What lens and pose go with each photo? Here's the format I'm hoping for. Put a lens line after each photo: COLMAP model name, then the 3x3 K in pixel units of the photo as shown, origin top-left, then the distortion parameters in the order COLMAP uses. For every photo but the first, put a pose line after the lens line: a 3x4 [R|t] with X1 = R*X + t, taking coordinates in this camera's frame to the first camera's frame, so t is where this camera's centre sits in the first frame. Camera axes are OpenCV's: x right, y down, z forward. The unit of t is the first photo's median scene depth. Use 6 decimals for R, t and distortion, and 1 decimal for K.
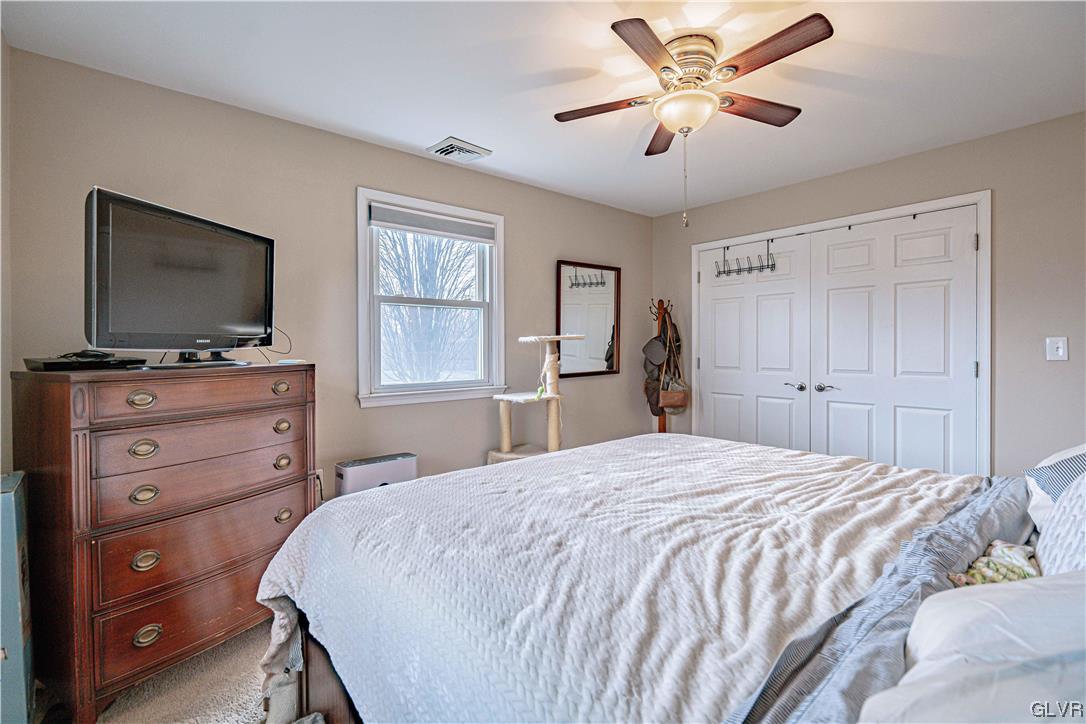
lens RADIAL K [[501.7, 0, 537.8], [0, 501.7, 359.2], [0, 0, 1]] dist [-0.001370, 0.000411]
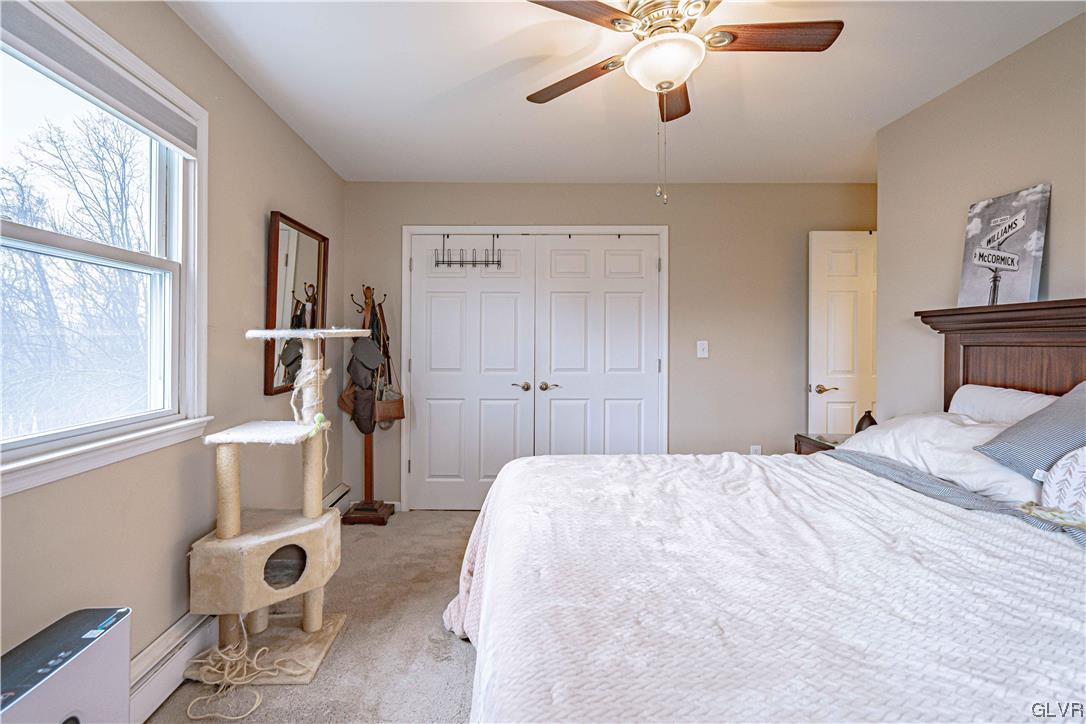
lens RADIAL K [[513.4, 0, 540.1], [0, 513.4, 345.9], [0, 0, 1]] dist [0.000782, 0.000192]
pose [[0.634418, 0.003116, 0.772984, -0.258848], [0.012551, 0.999819, -0.014332, -0.011461], [-0.772888, 0.018794, 0.634264, 0.338503]]
